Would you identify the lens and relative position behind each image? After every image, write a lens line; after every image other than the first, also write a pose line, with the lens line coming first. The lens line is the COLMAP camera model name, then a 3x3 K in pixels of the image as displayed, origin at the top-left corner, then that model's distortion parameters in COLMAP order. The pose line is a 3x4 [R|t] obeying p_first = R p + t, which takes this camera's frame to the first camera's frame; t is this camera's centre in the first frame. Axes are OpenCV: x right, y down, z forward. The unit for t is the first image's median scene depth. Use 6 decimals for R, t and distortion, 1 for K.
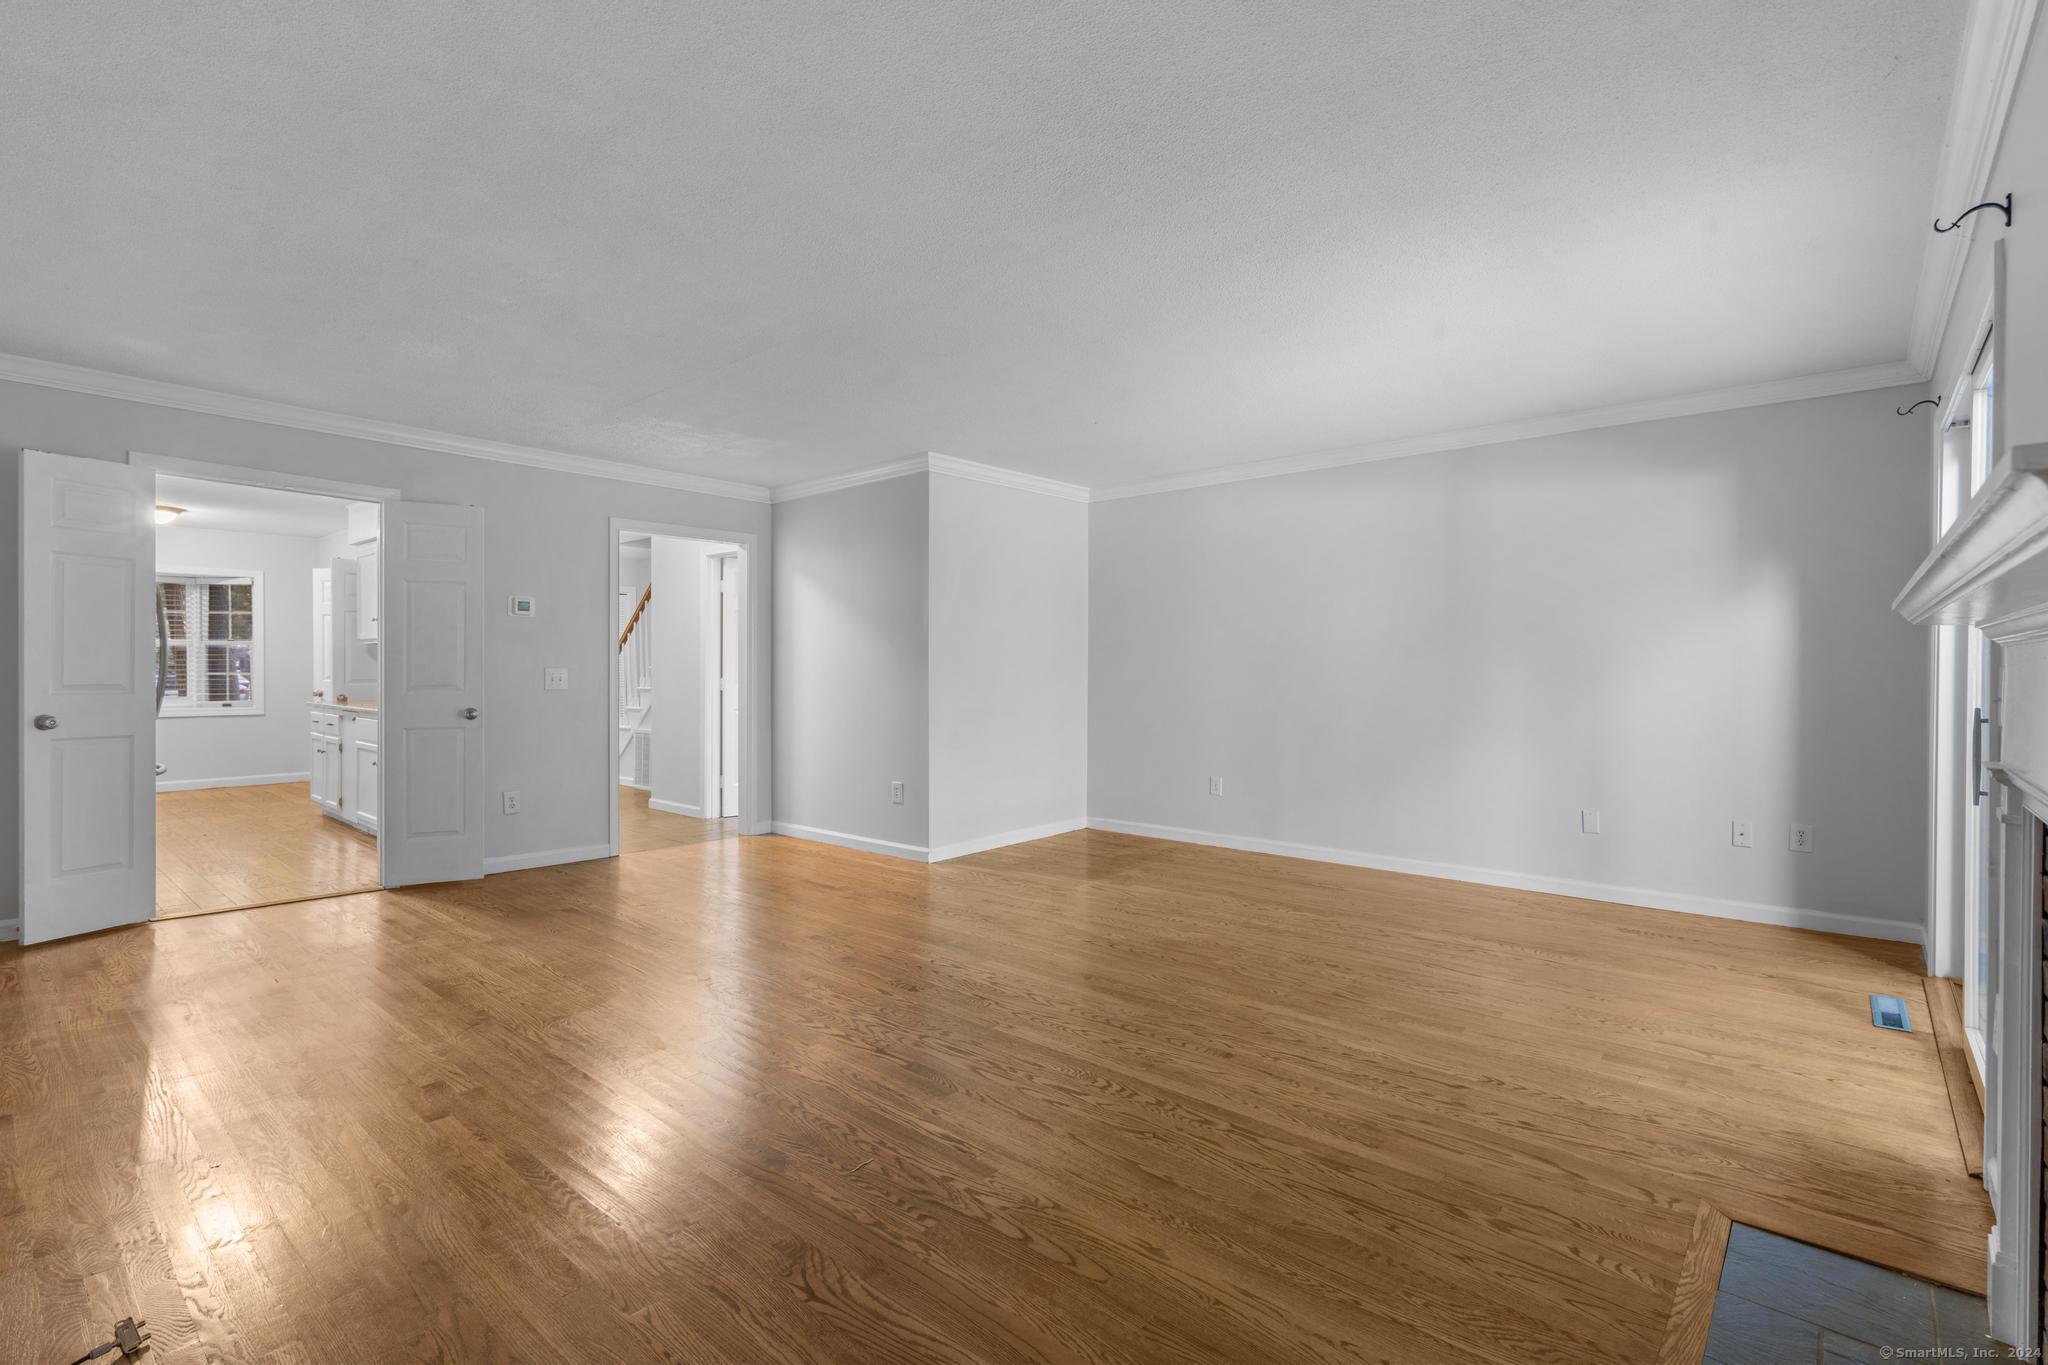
lens RADIAL K [[949.7, 0, 1014.1], [0, 949.7, 674.9], [0, 0, 1]] dist [-0.003012, 0.001841]
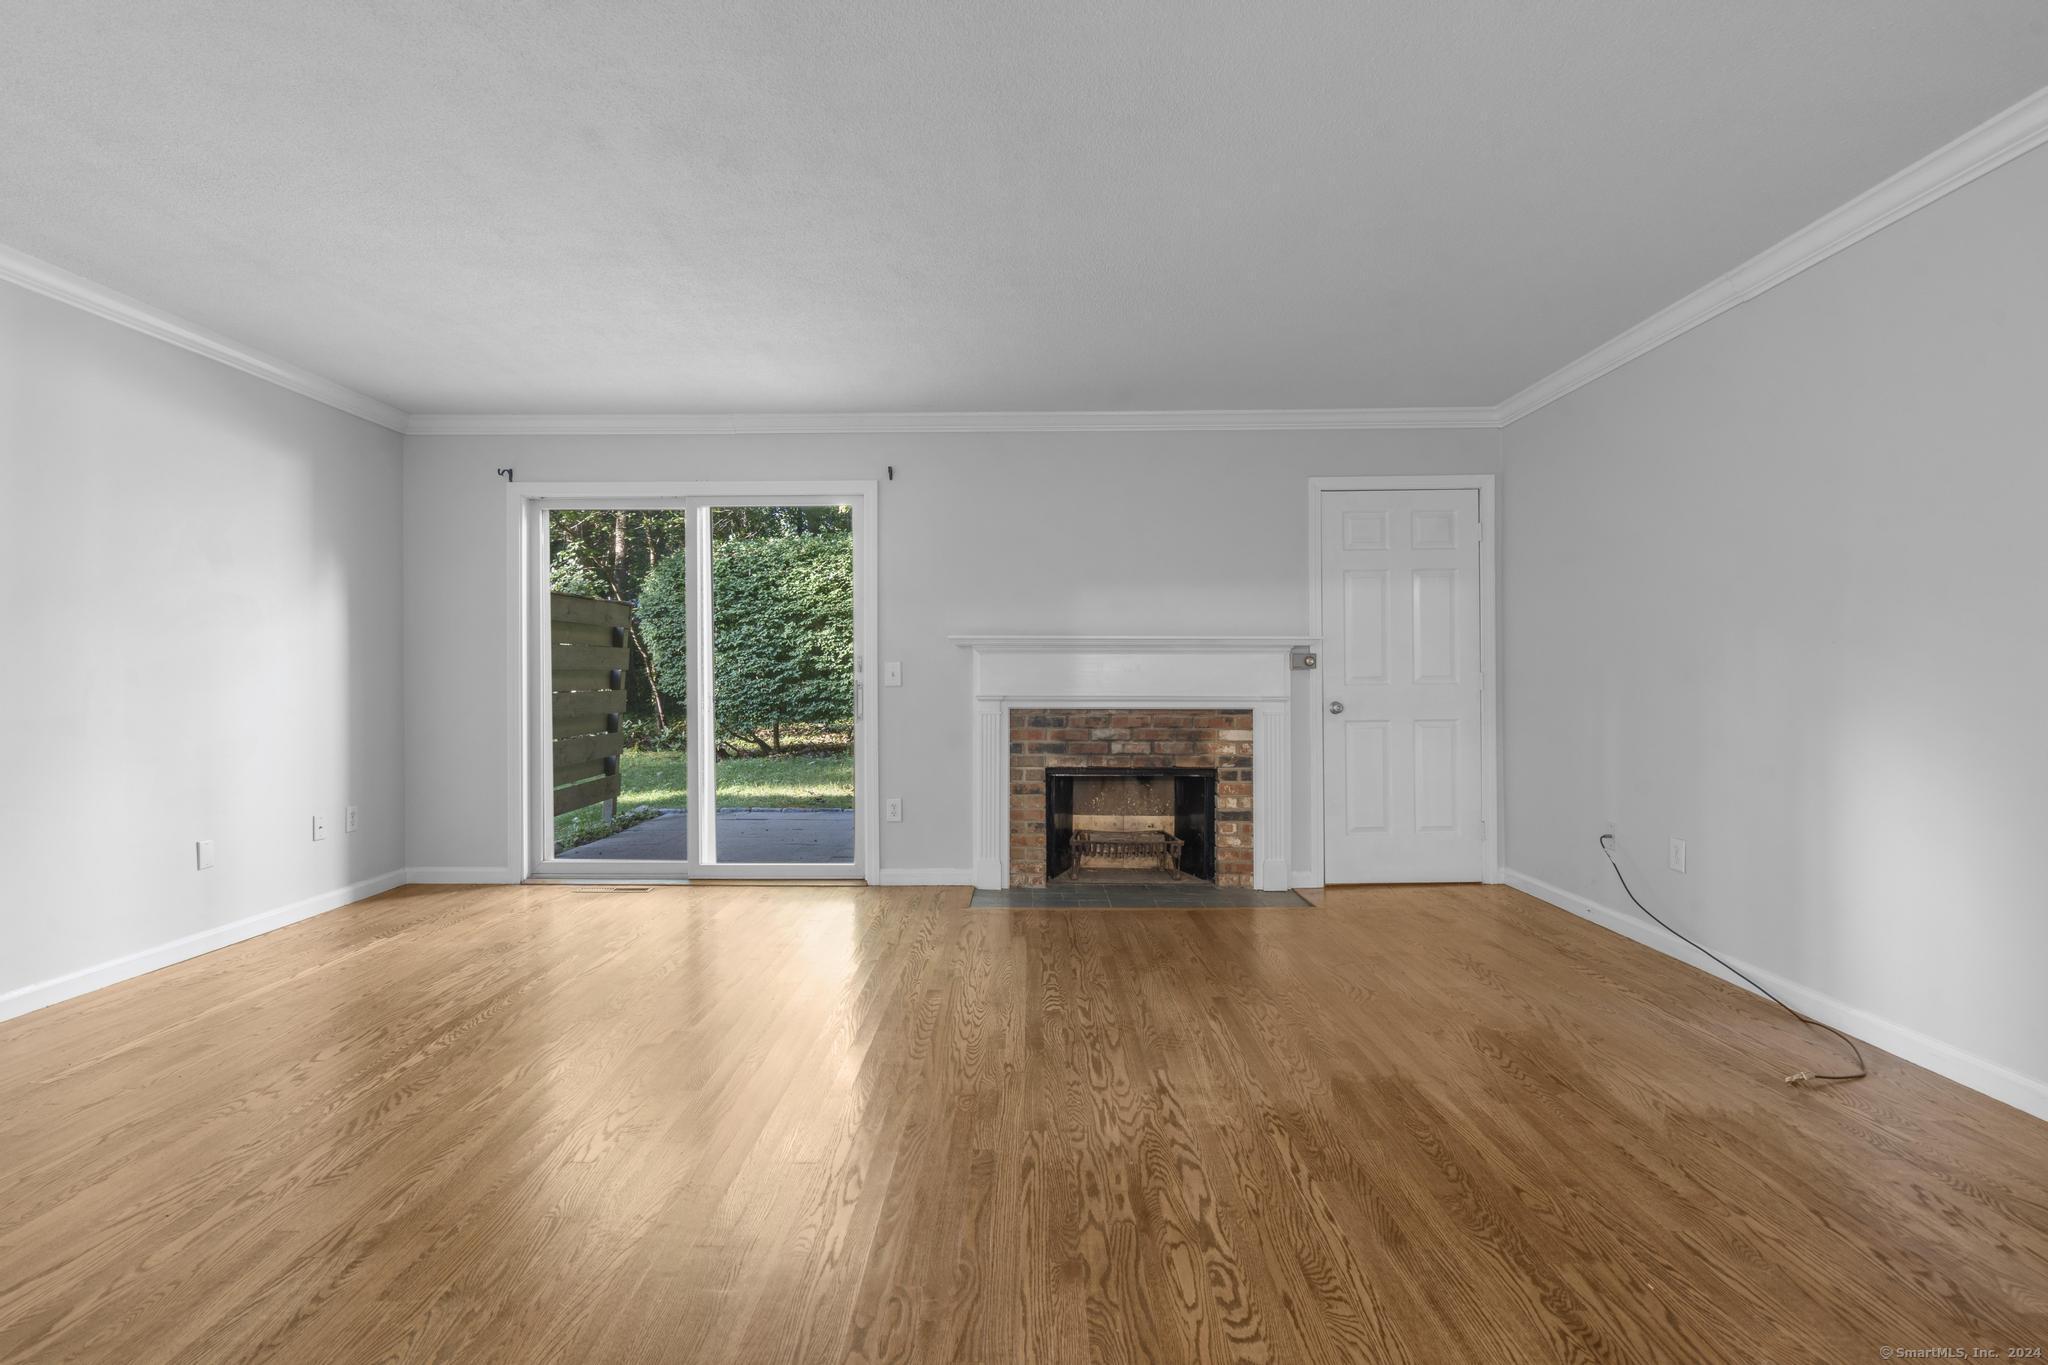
lens RADIAL K [[948.1, 0, 1012.1], [0, 948.1, 677.2], [0, 0, 1]] dist [-0.001374, 0.001677]
pose [[-0.647913, -0.002648, 0.761710, -0.526060], [0.007045, 0.999930, 0.009468, 0.005654], [-0.761682, 0.011500, -0.647849, 1.227691]]
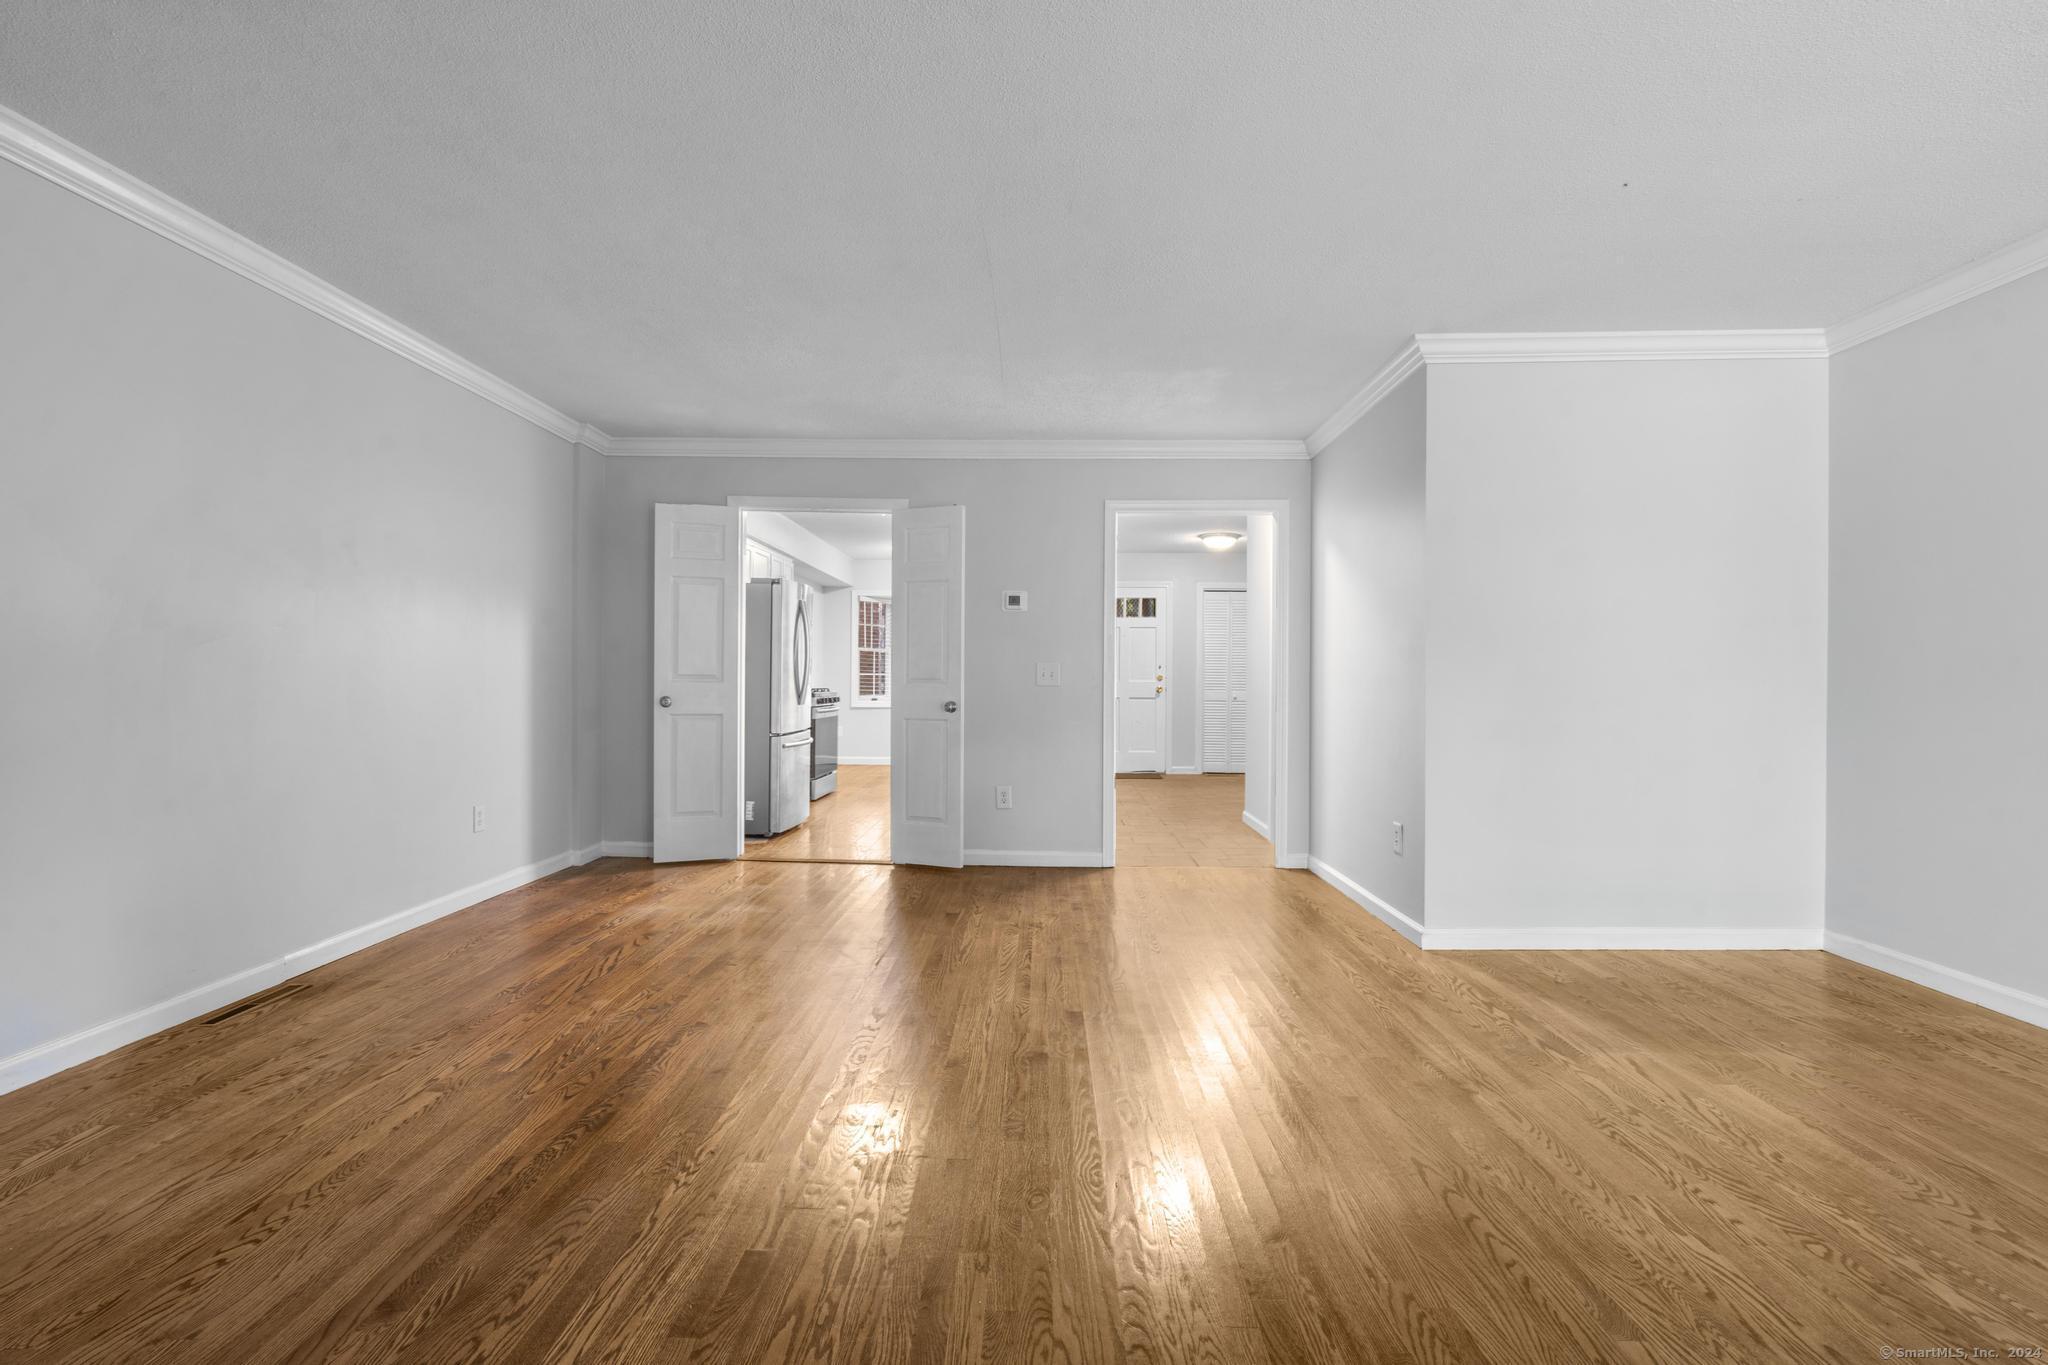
lens RADIAL K [[949.7, 0, 1014.1], [0, 949.7, 674.9], [0, 0, 1]] dist [-0.003012, 0.001841]
pose [[0.640772, 0.000130, -0.767731, 0.349081], [-0.008223, 0.999944, -0.006694, 0.016759], [0.767687, 0.010602, 0.640737, 0.511464]]
